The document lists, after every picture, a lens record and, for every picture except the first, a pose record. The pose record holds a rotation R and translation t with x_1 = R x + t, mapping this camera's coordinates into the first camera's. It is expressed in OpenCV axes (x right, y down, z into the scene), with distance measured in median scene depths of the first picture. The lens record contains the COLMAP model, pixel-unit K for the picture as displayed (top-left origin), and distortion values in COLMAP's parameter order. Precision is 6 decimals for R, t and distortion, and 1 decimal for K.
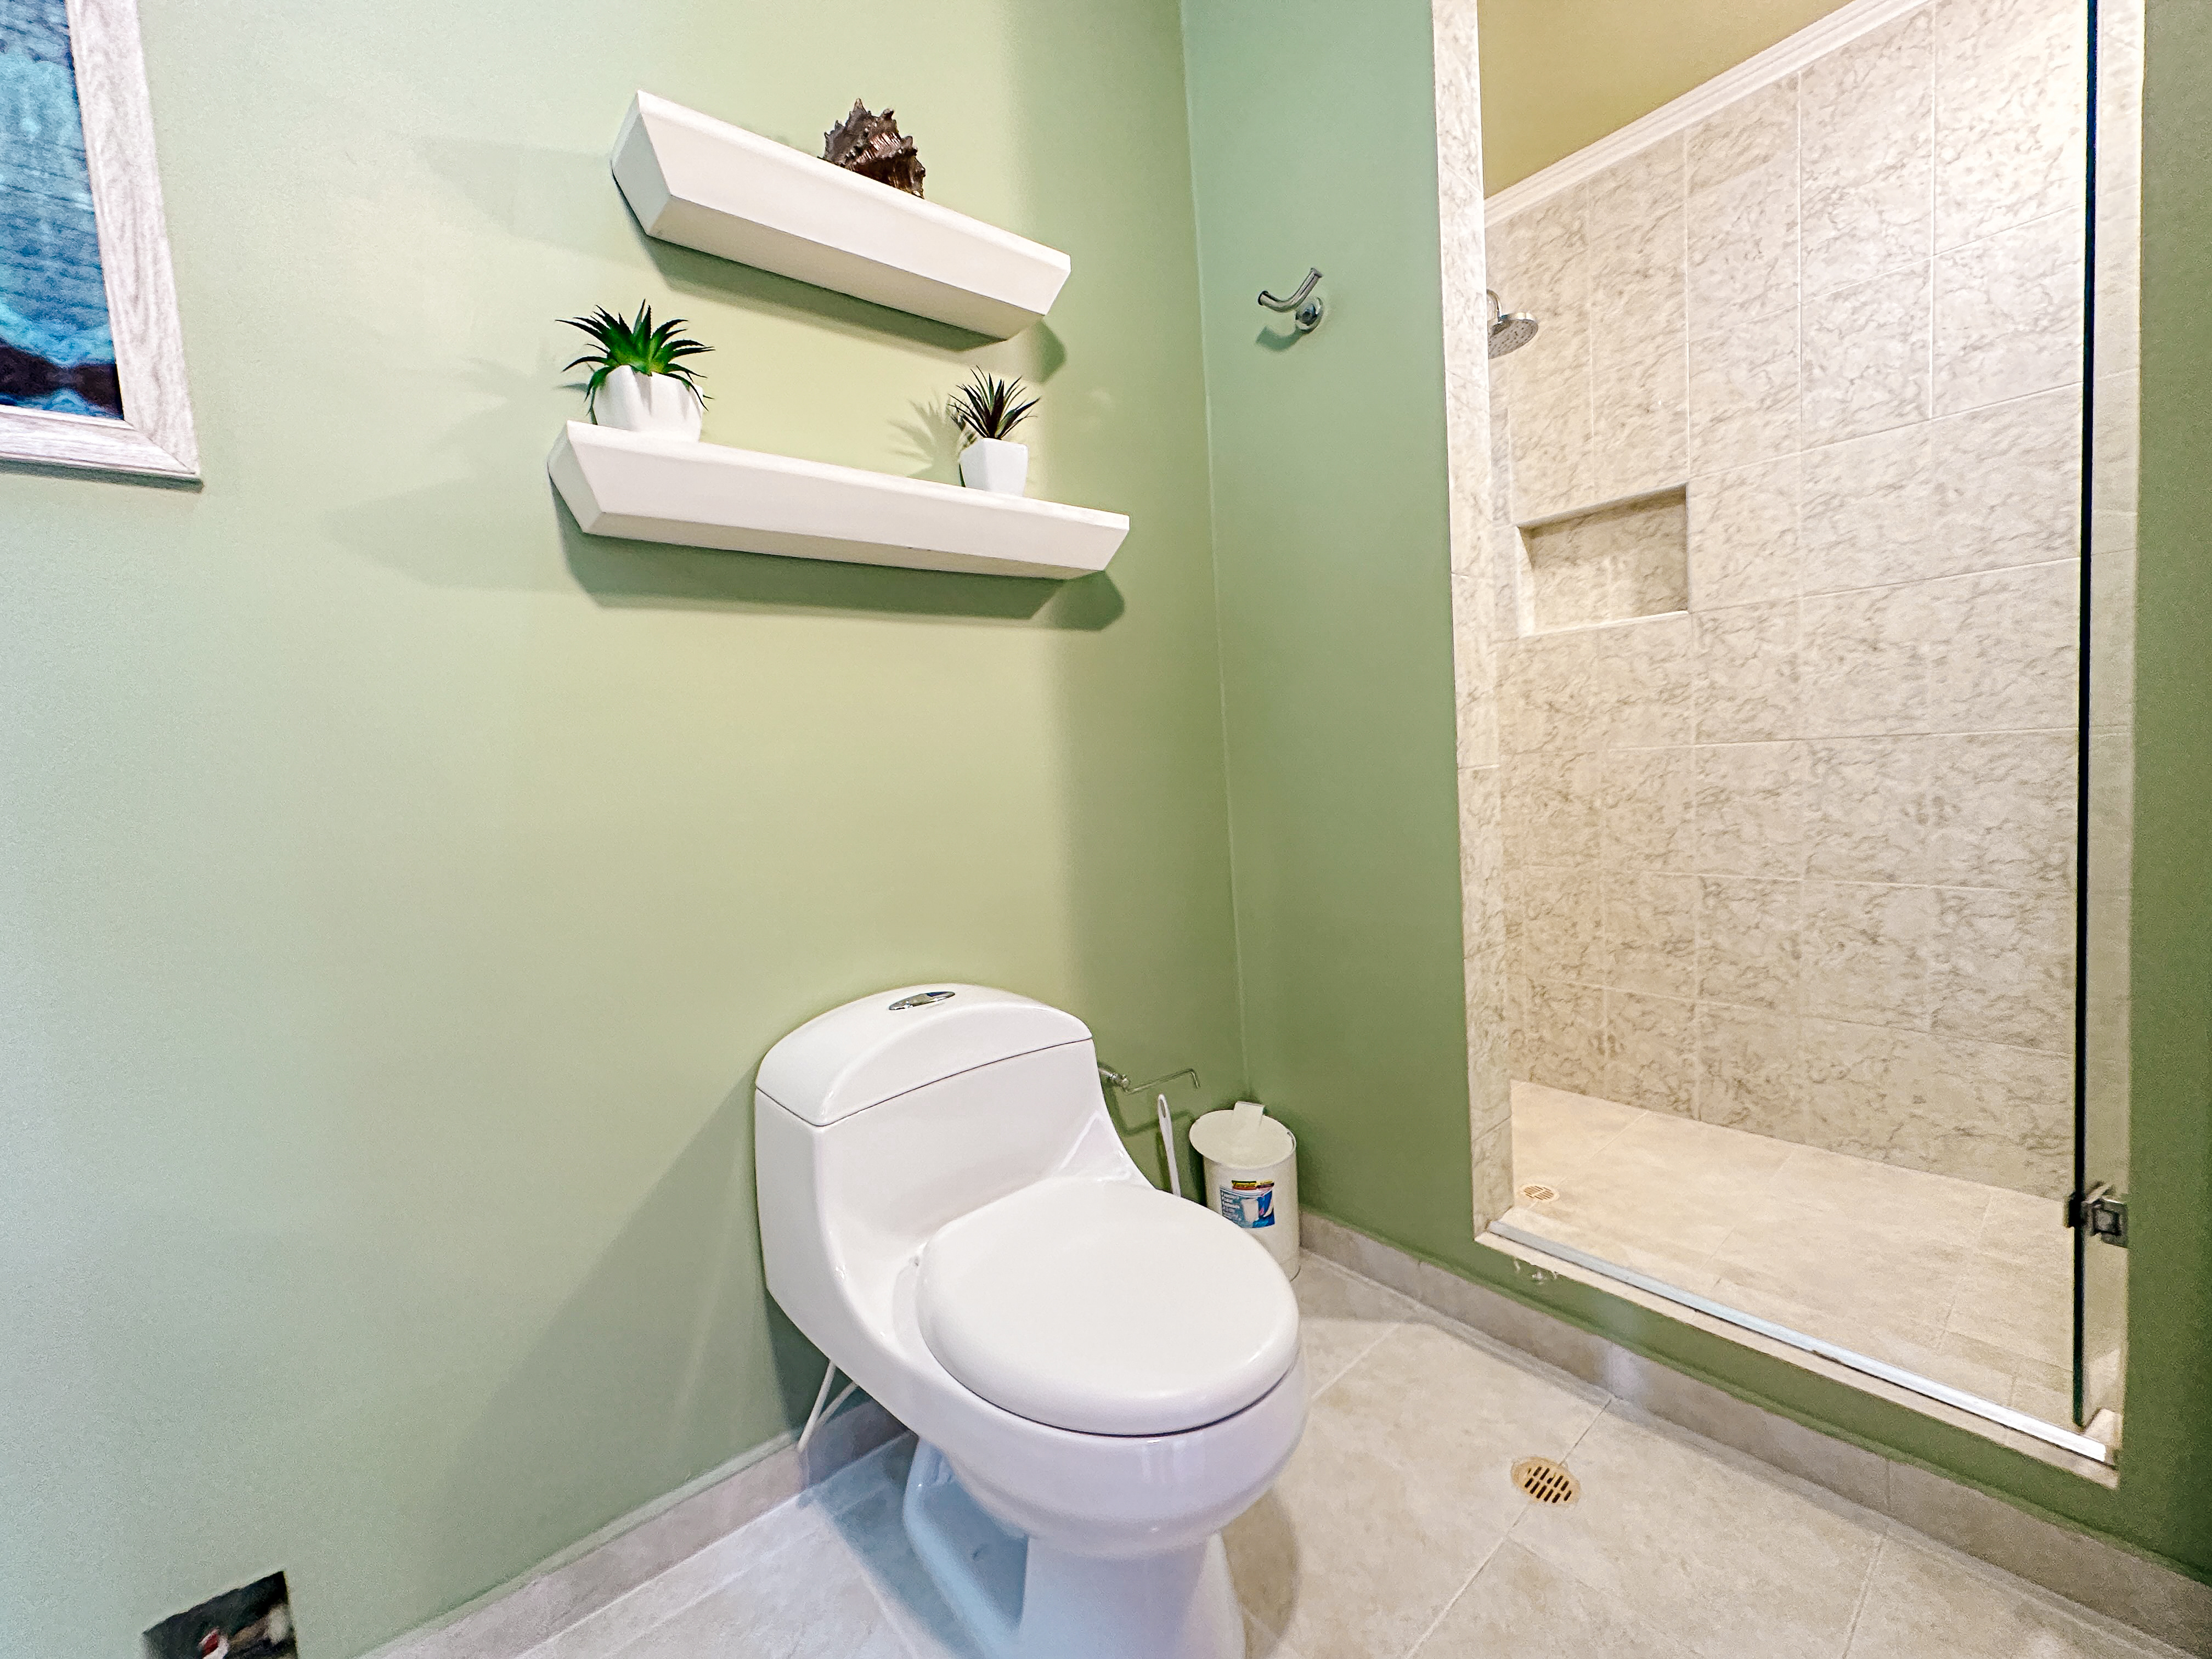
lens RADIAL K [[885.5, 0, 1107.4], [0, 885.5, 829.1], [0, 0, 1]] dist [-0.003764, 0.001460]
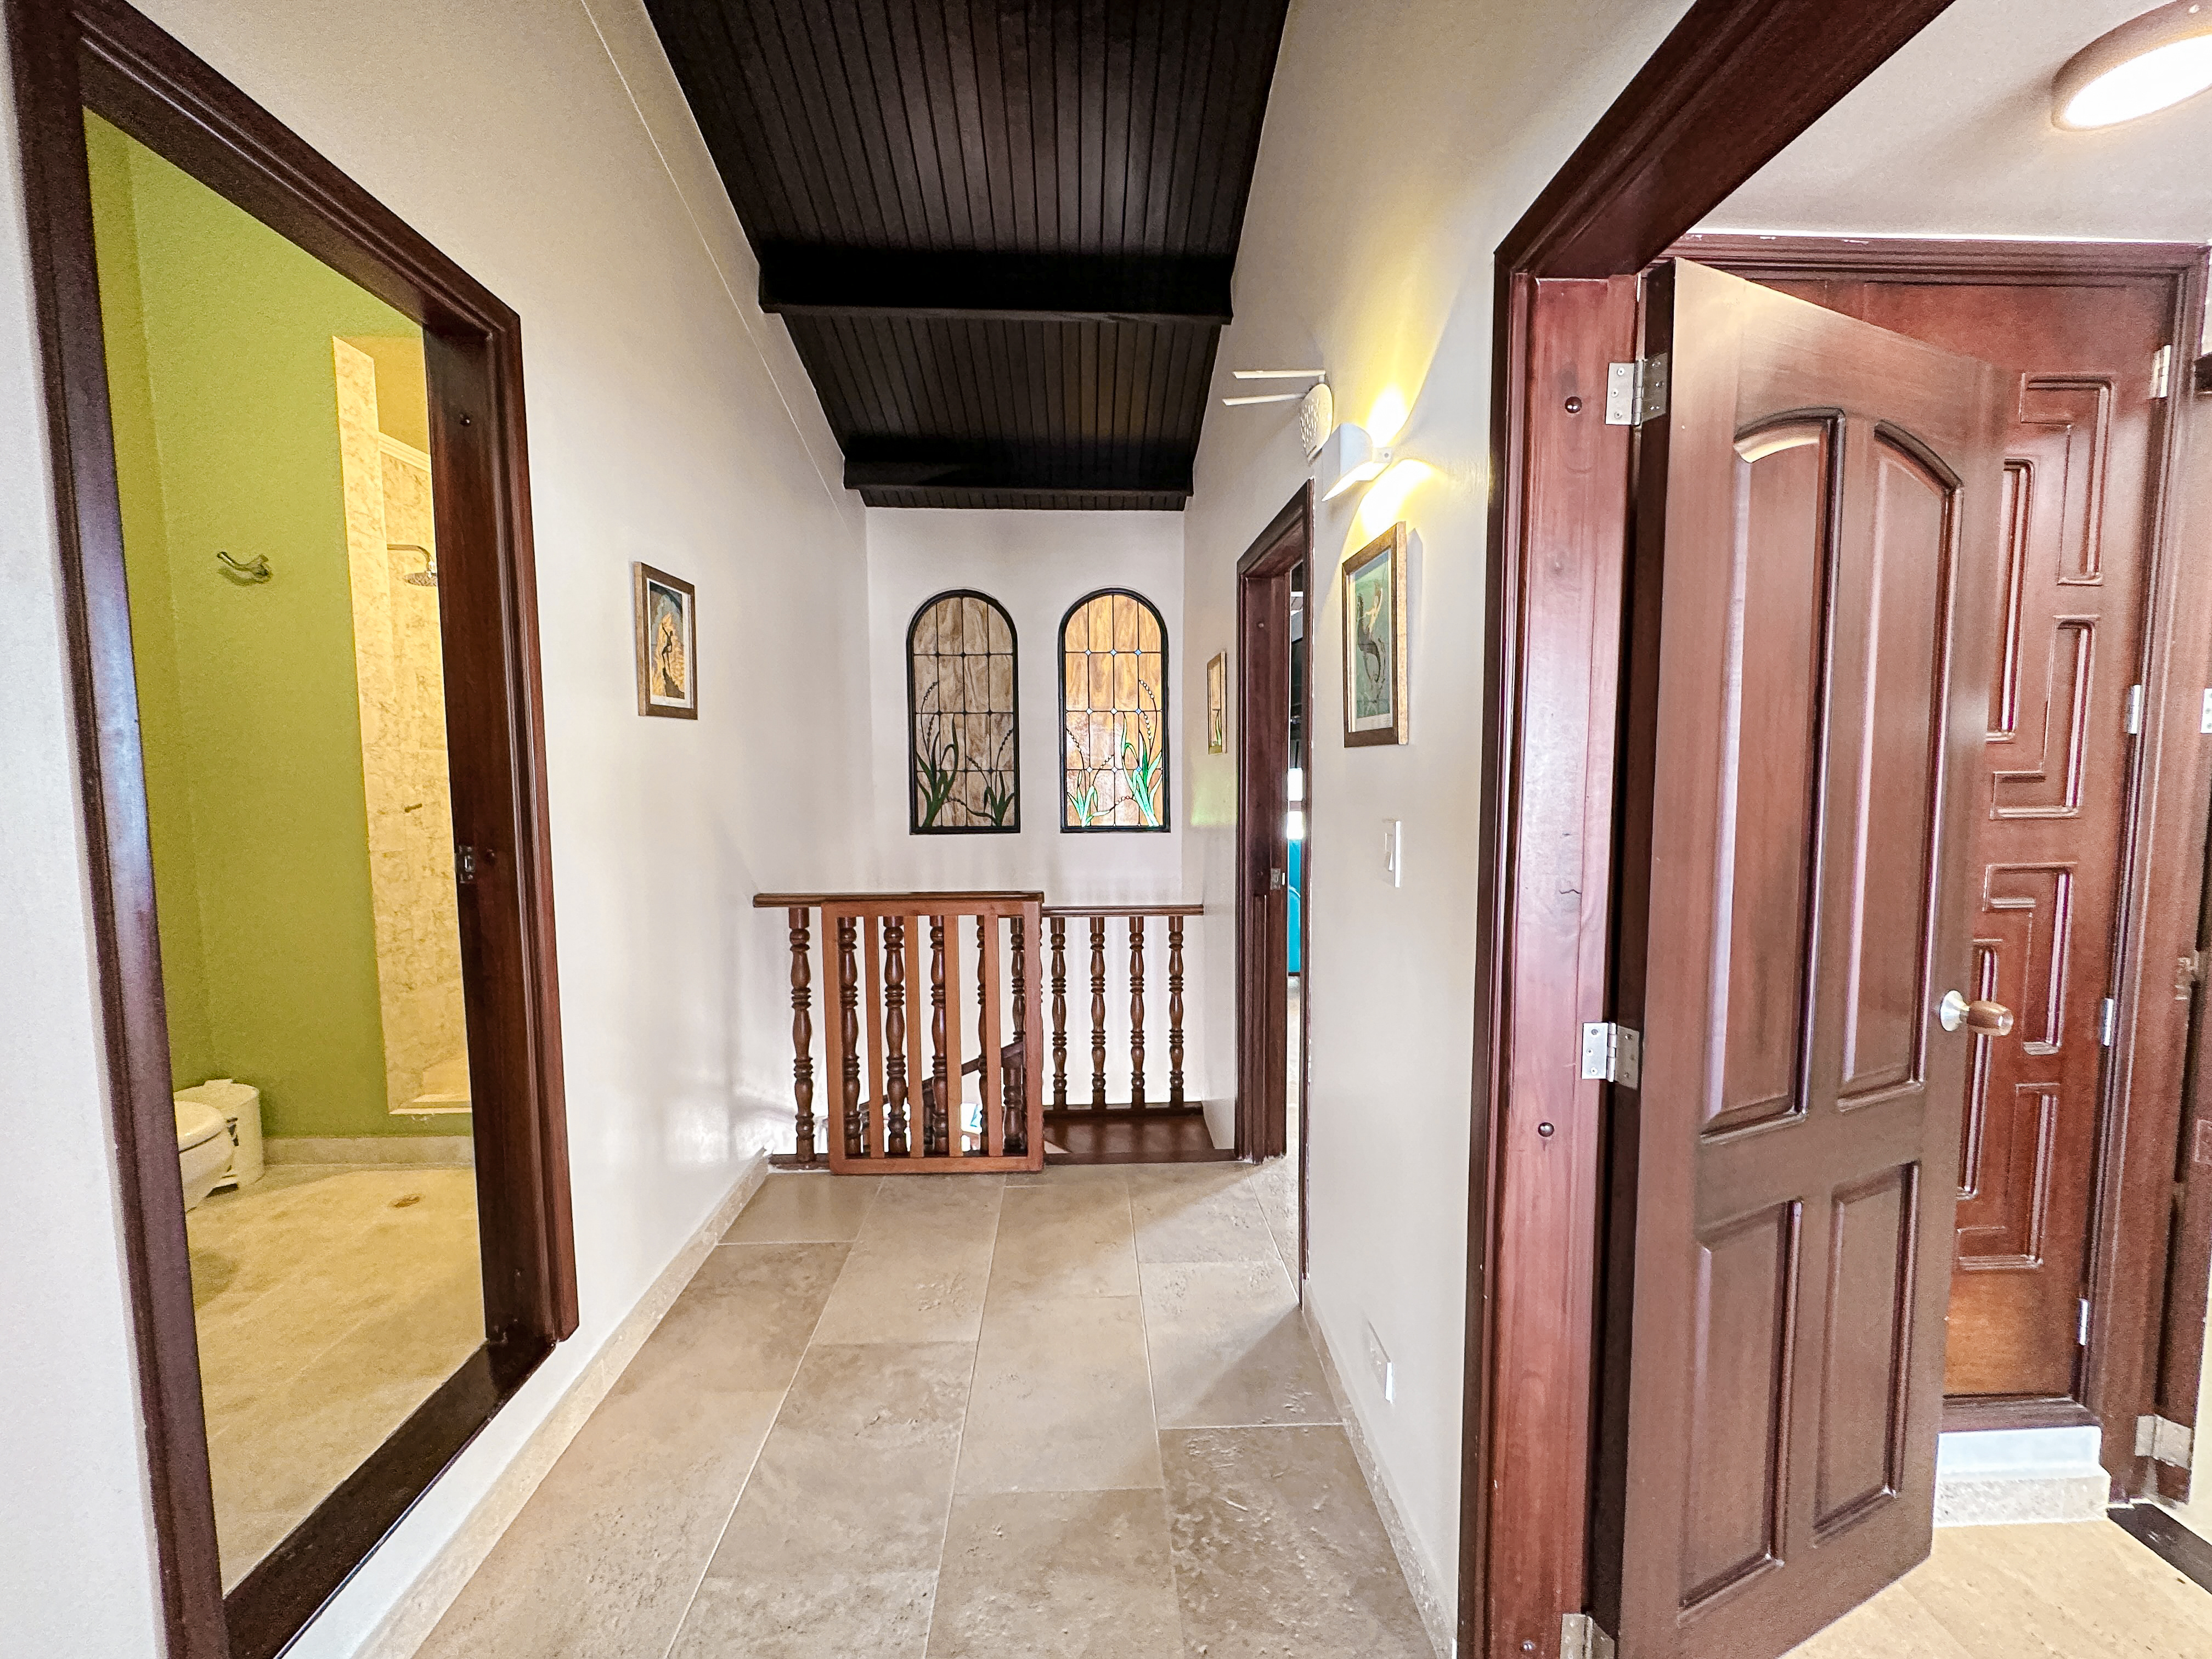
lens RADIAL K [[885.5, 0, 1106.7], [0, 885.5, 825.2], [0, 0, 1]] dist [-0.003764, 0.001460]
pose [[0.615556, -0.002138, 0.788090, -0.102991], [0.030337, 0.999319, -0.020984, -0.039581], [-0.787509, 0.036825, 0.615202, -1.298309]]
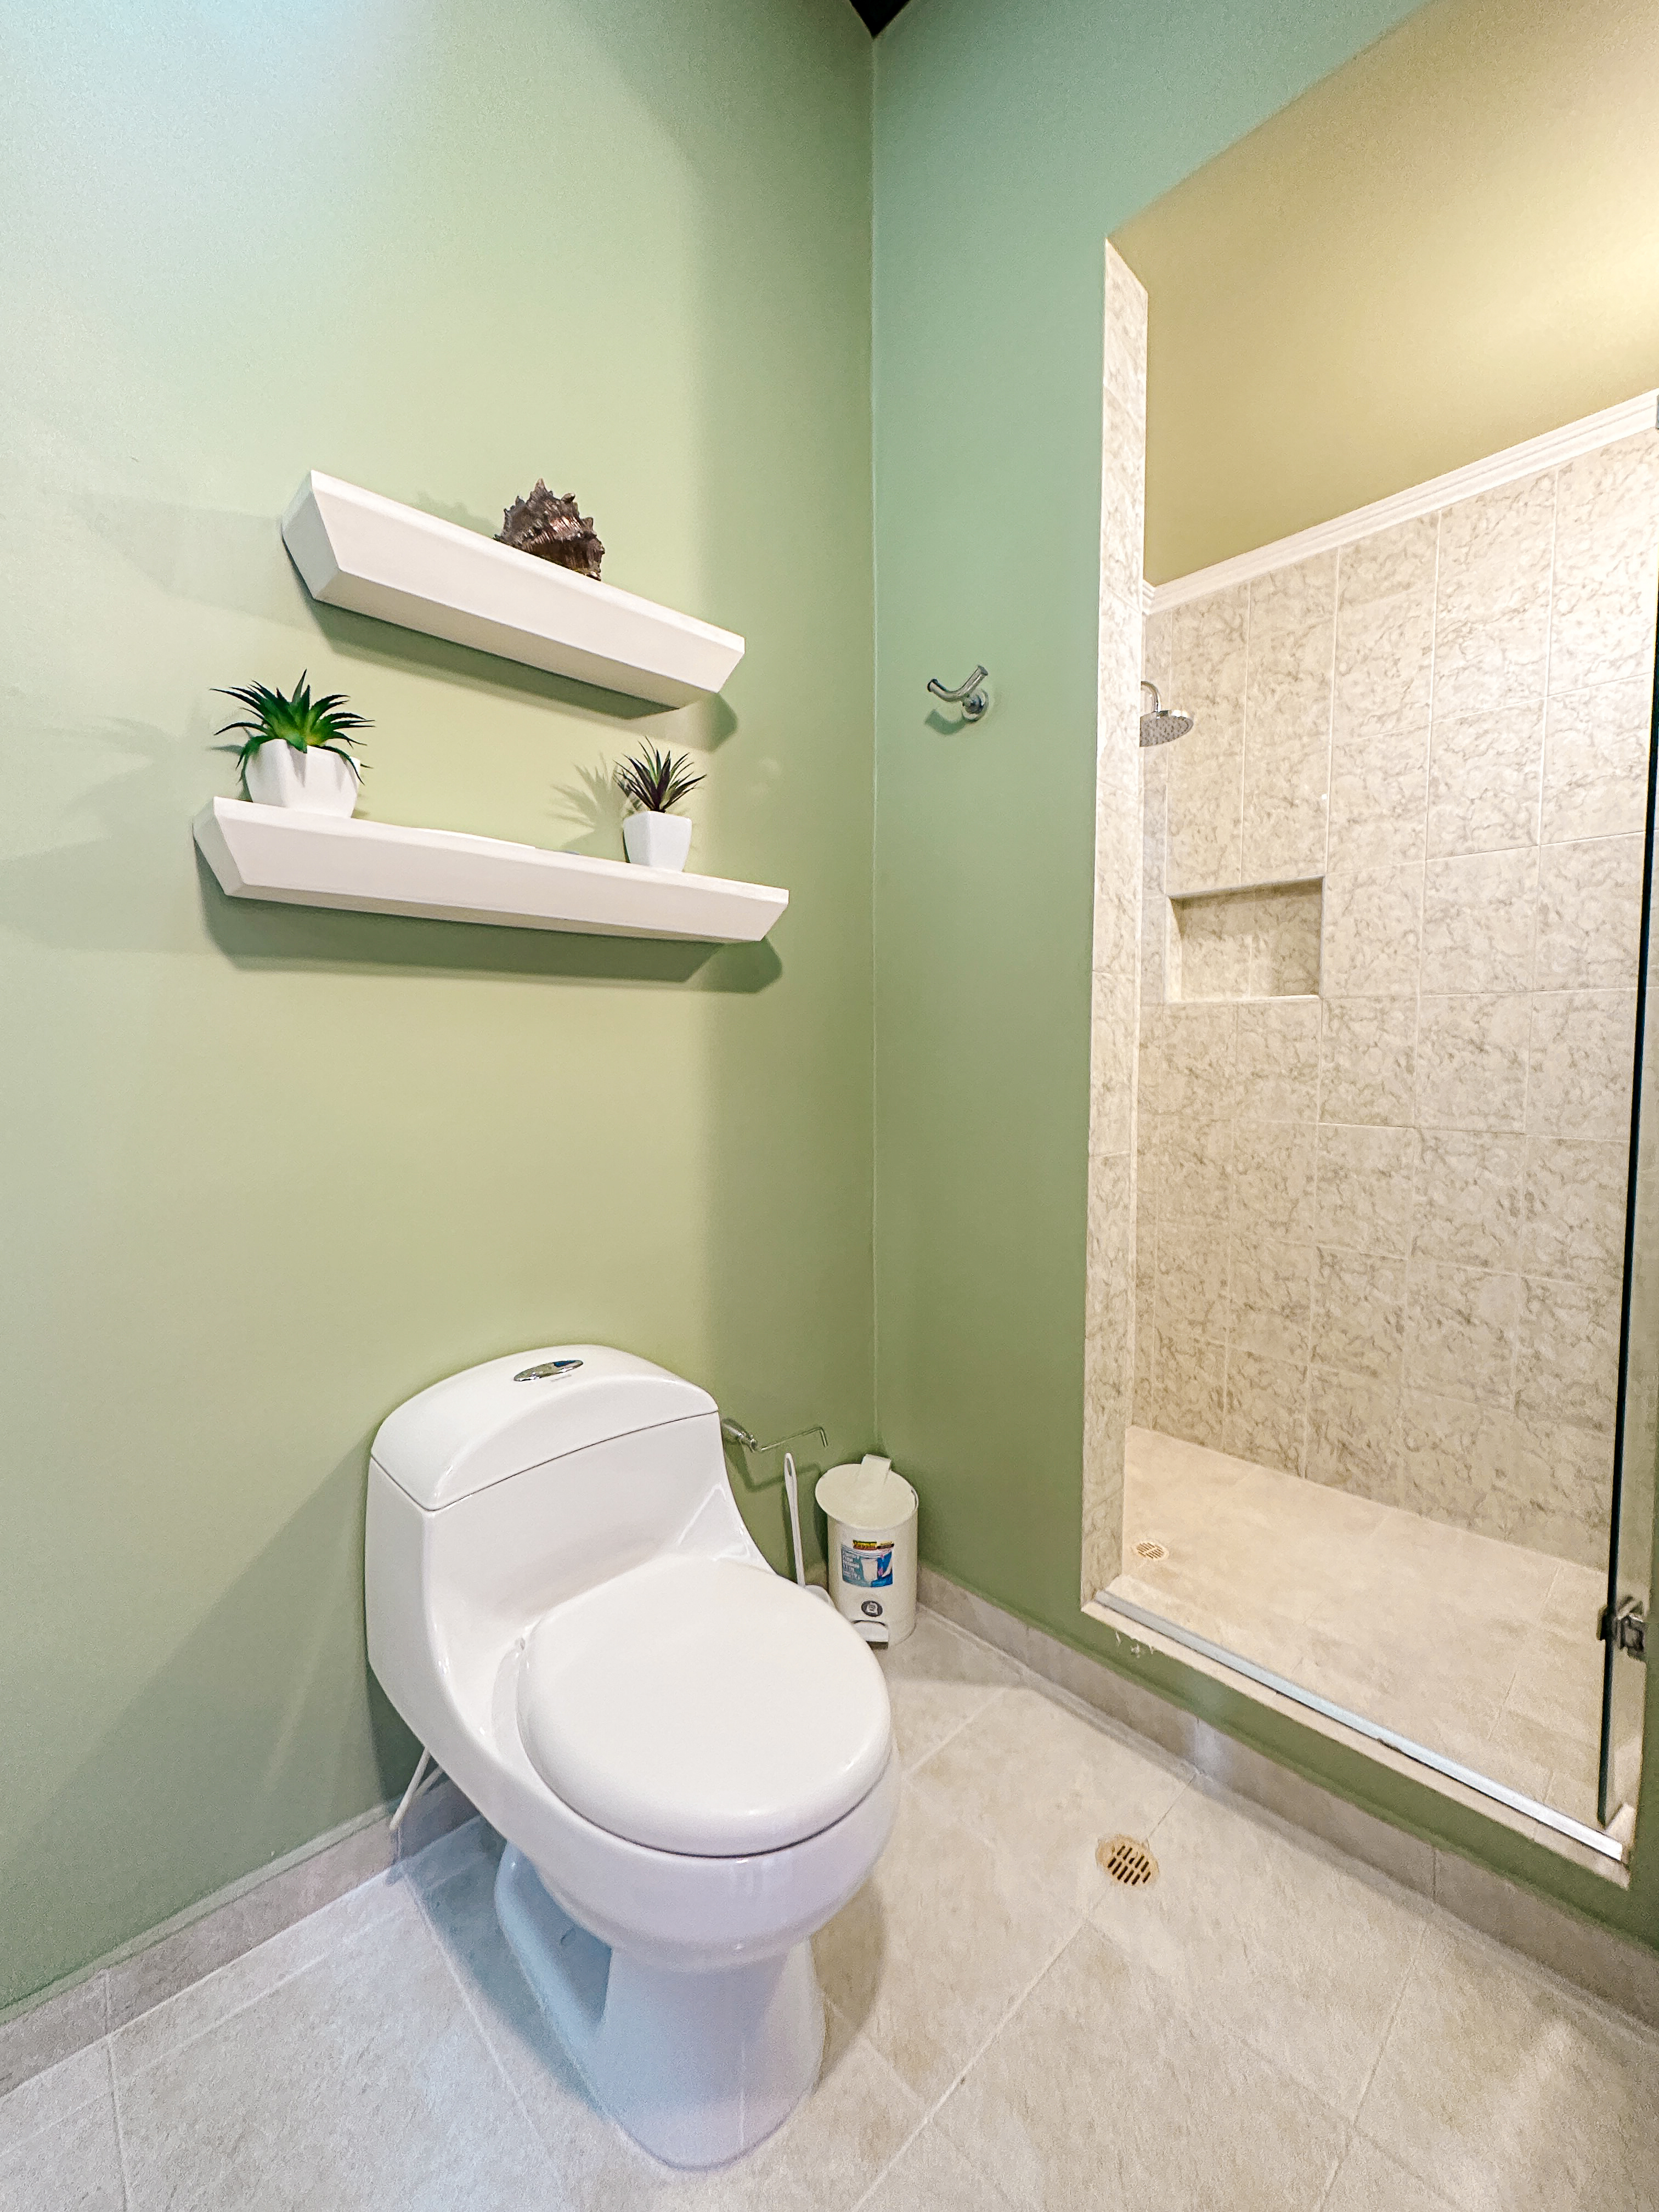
lens RADIAL K [[885.5, 0, 834.0], [0, 885.5, 1109.6], [0, 0, 1]] dist [-0.003764, 0.001460]
pose [[0.995901, 0.059888, 0.067789, 0.022722], [-0.058936, 0.998134, -0.015952, -0.087644], [-0.068618, 0.011892, 0.997572, -0.020658]]
